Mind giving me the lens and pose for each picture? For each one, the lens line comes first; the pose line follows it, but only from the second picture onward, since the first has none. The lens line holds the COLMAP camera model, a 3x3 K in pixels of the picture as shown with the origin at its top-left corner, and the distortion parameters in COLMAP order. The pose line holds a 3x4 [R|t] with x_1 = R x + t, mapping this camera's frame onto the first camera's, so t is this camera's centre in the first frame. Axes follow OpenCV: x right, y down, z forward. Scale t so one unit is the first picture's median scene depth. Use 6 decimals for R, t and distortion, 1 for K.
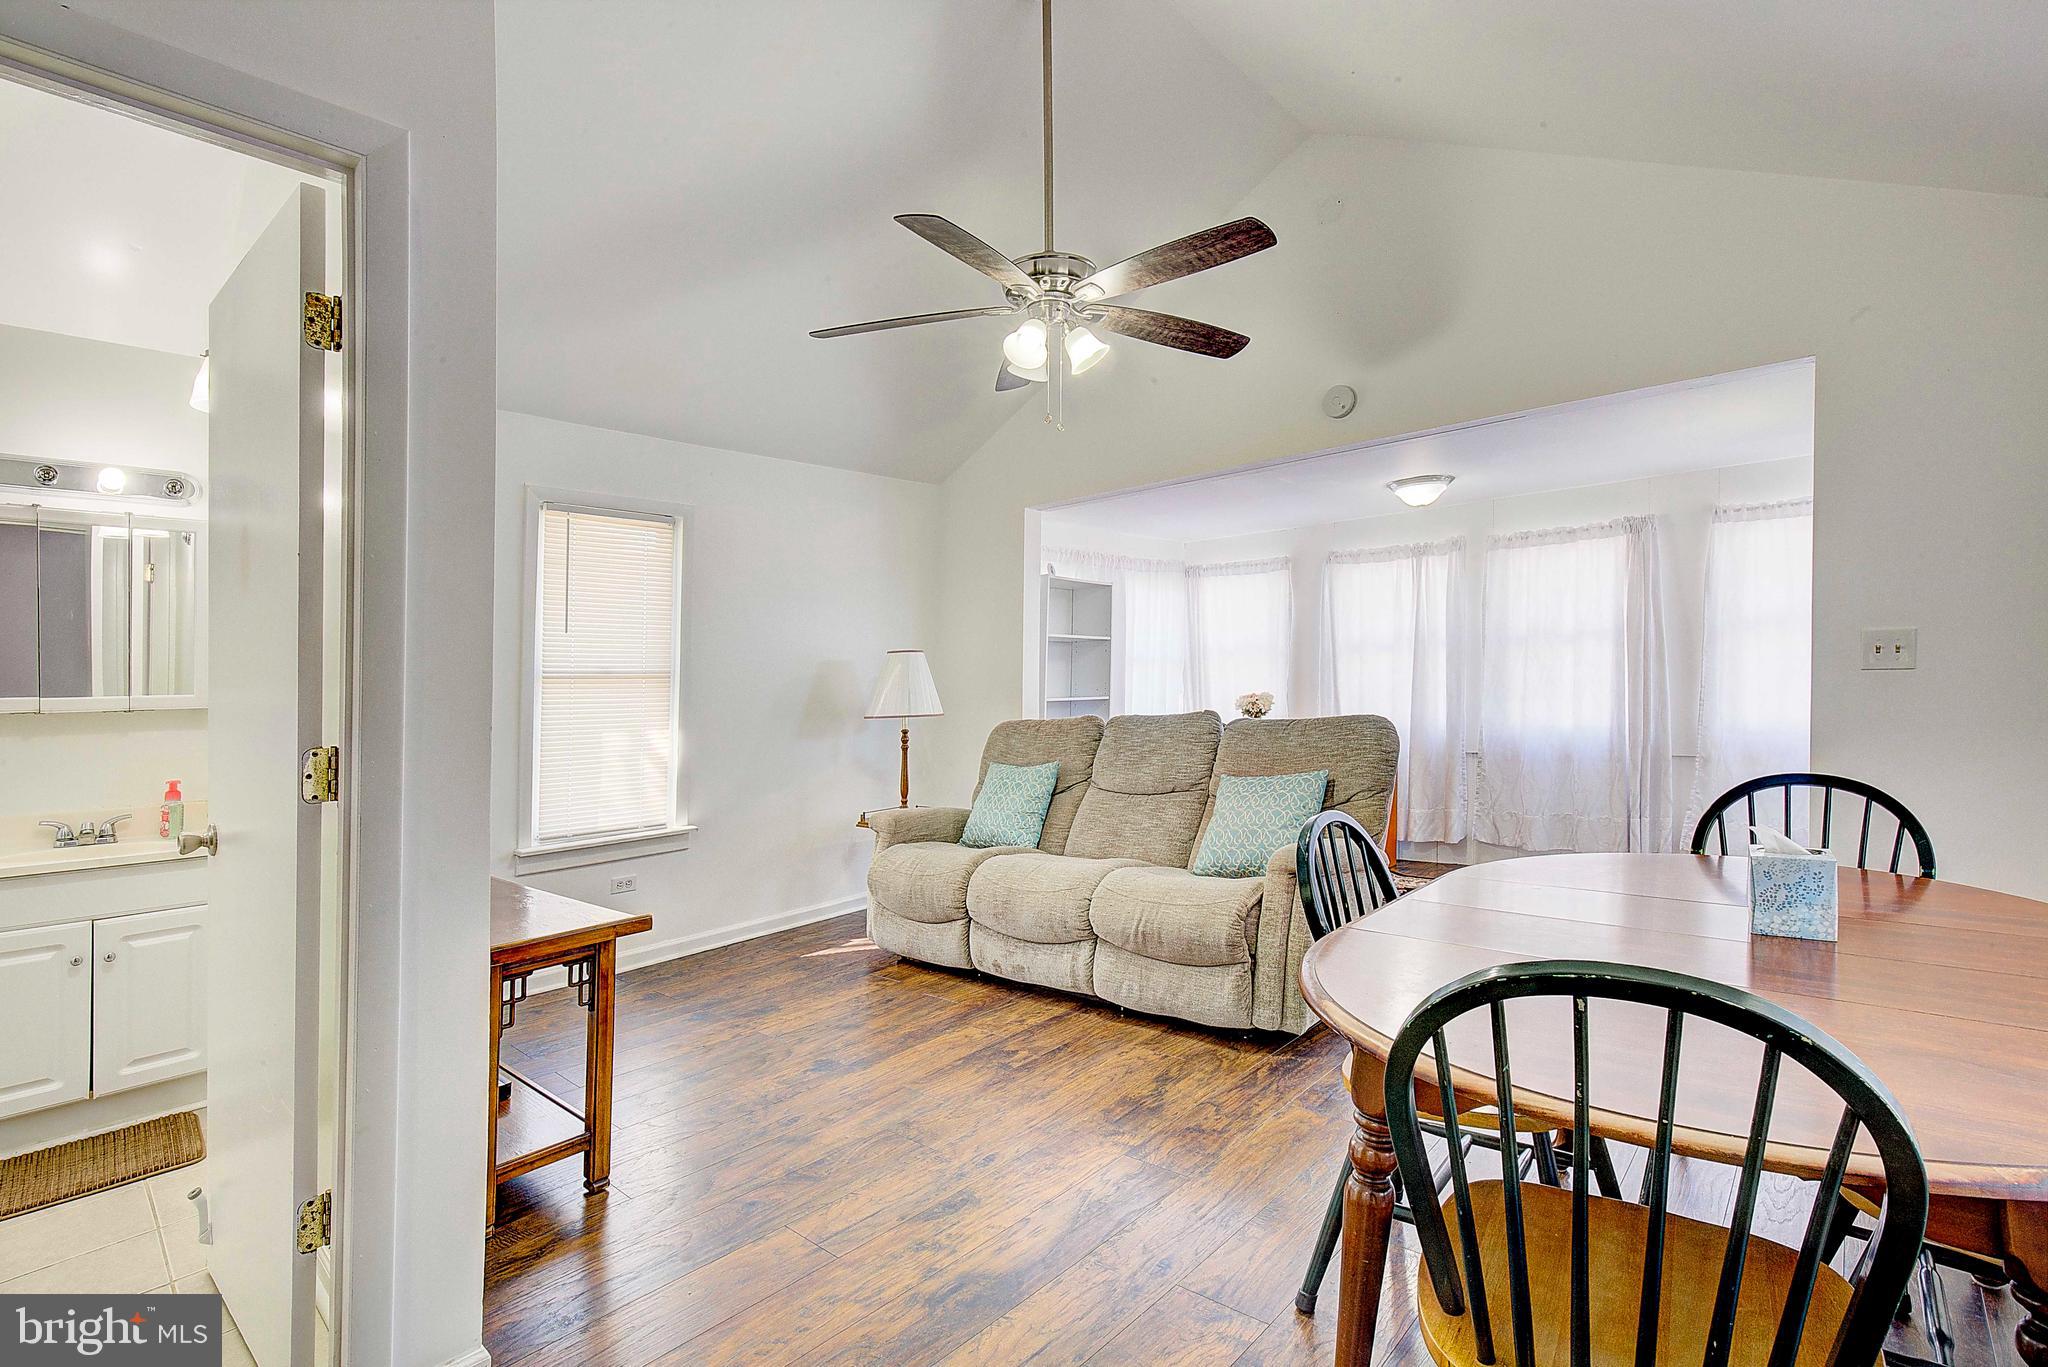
lens RADIAL K [[939.8, 0, 1011.5], [0, 939.8, 675.2], [0, 0, 1]] dist [-0.028529, 0.001507]
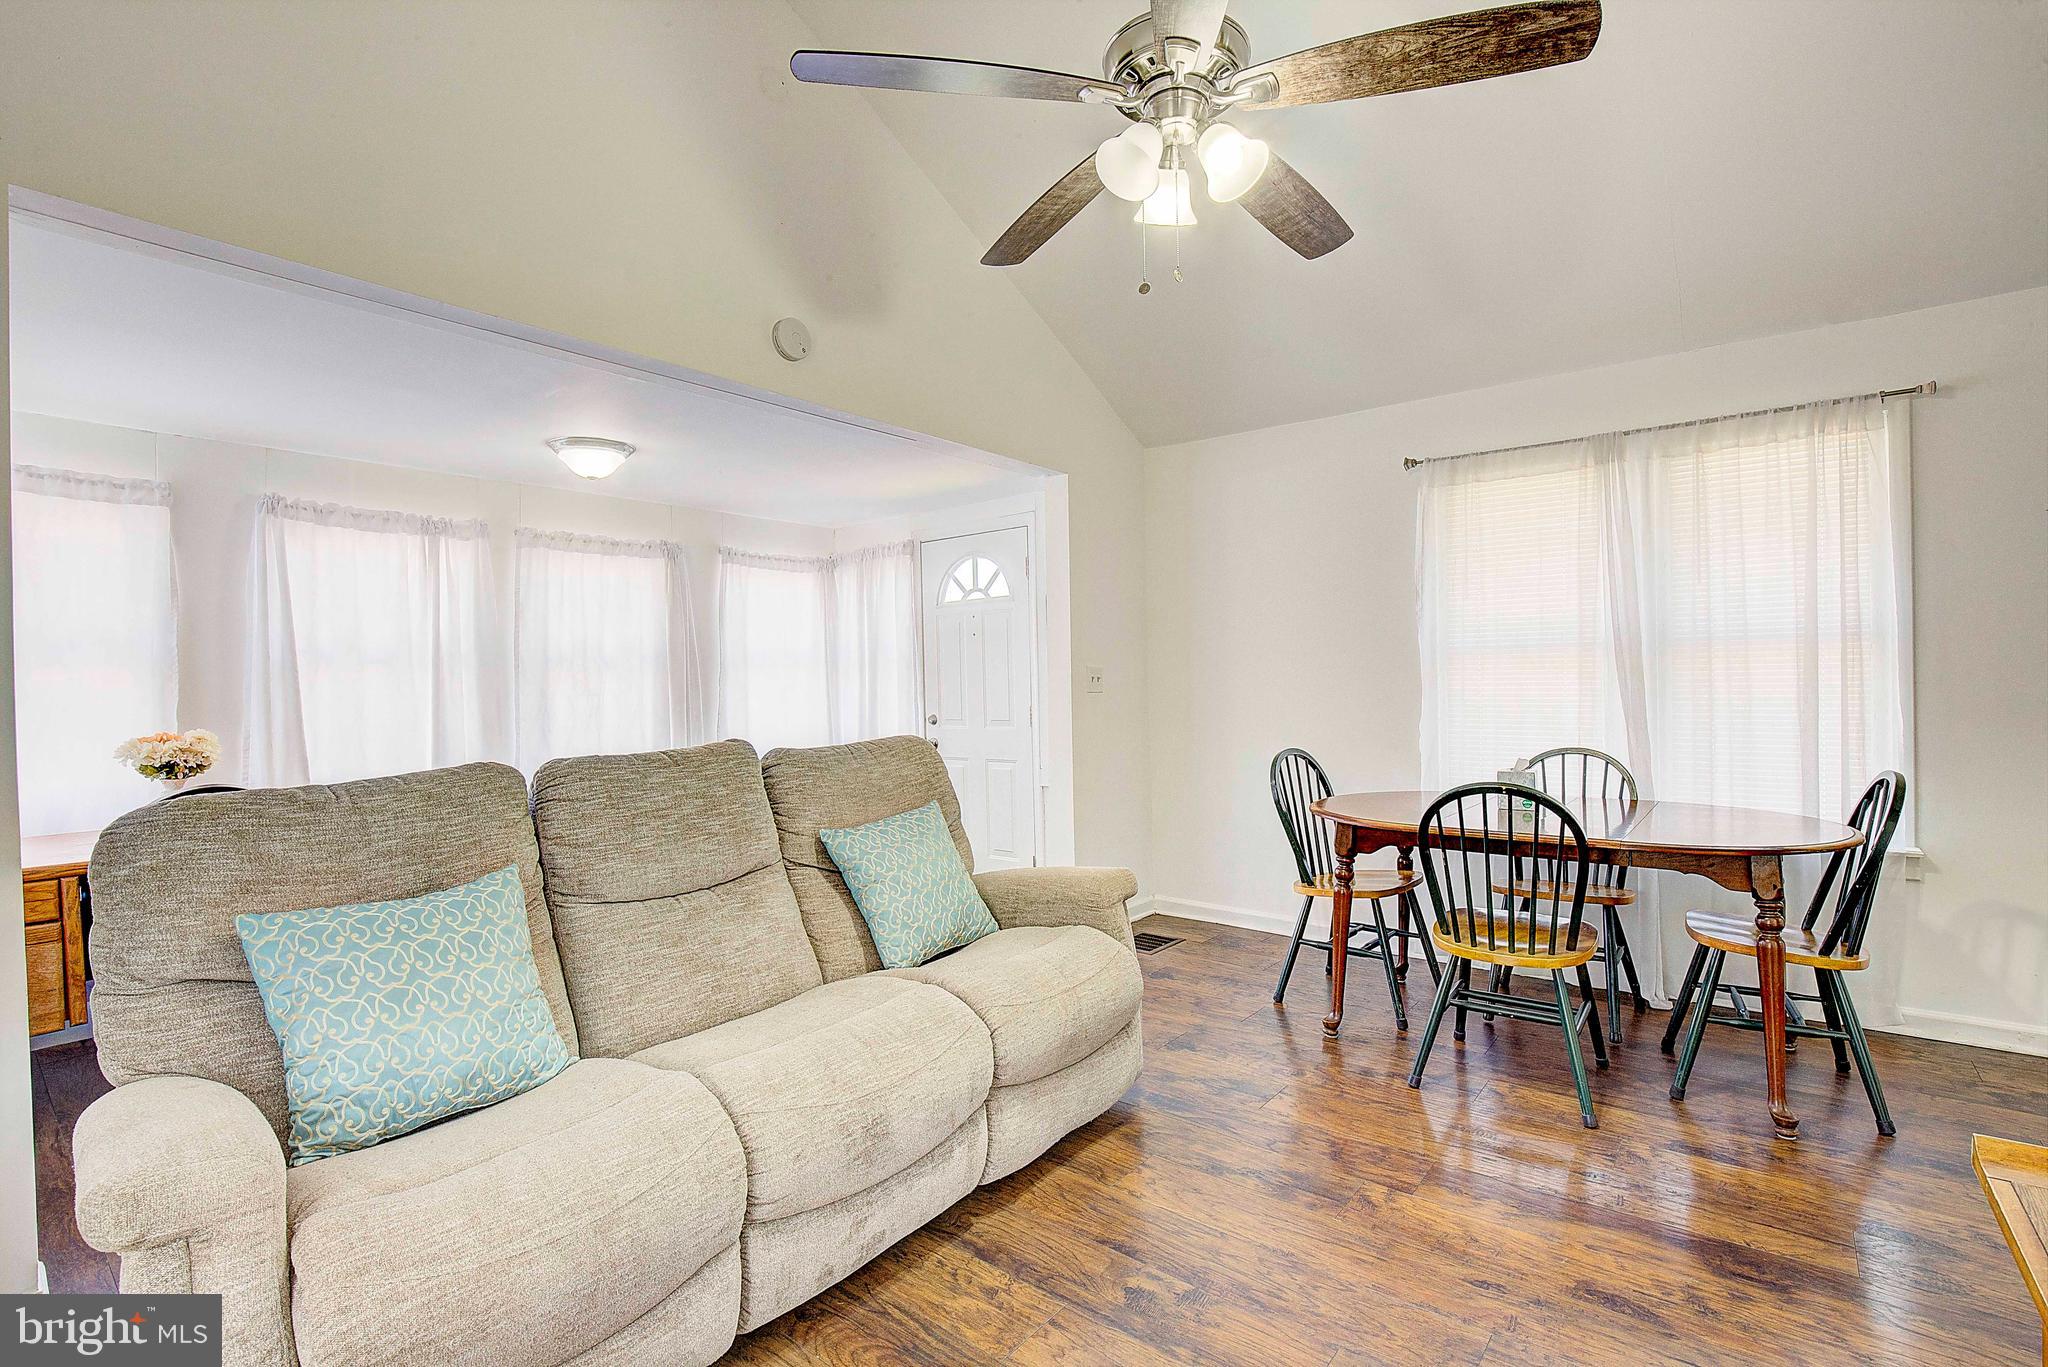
lens RADIAL K [[1000.8, 0, 1034.3], [0, 1000.8, 685.1], [0, 0, 1]] dist [-0.016338, -0.000121]
pose [[-0.082557, 0.030949, 0.996106, -0.664736], [0.006756, 0.999512, -0.030495, 0.025737], [-0.996563, 0.004212, -0.082726, 1.135287]]
